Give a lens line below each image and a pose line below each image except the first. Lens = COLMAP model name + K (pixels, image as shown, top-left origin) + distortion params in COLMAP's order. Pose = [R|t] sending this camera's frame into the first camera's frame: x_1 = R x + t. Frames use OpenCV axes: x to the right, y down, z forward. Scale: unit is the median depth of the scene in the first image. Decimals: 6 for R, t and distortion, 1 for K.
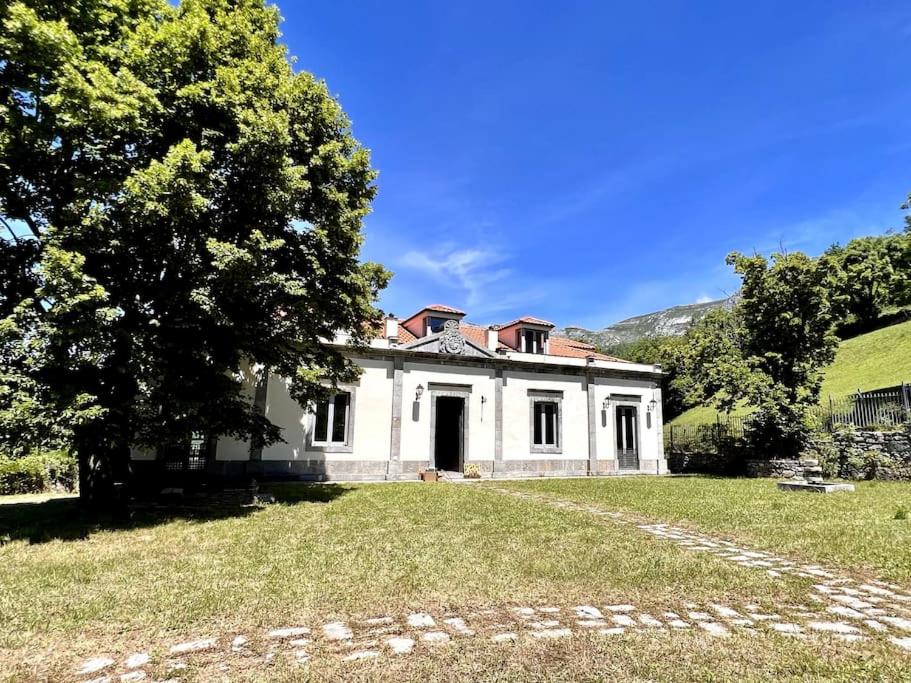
lens RADIAL K [[540.5, 0, 455.5], [0, 540.5, 341.5], [0, 0, 1]] dist [0.001588, 0.030869]
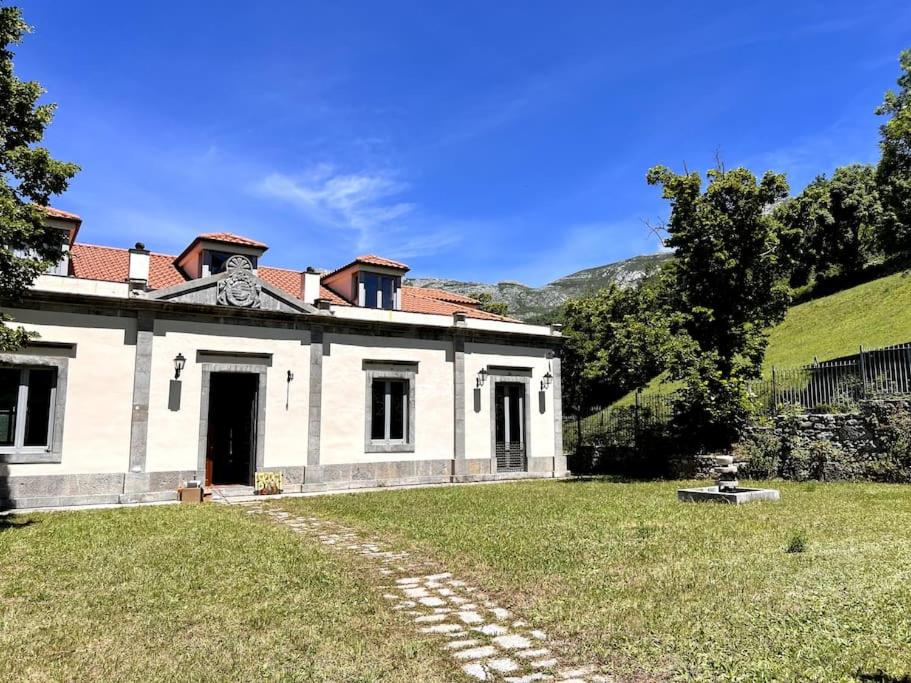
lens RADIAL K [[678.5, 0, 451.7], [0, 678.5, 331.0], [0, 0, 1]] dist [0.034887, -0.006838]
pose [[0.992590, -0.001473, 0.121507, 0.141725], [-0.003711, 0.999093, 0.042425, 0.014828], [-0.121459, -0.042561, 0.991684, 0.138233]]
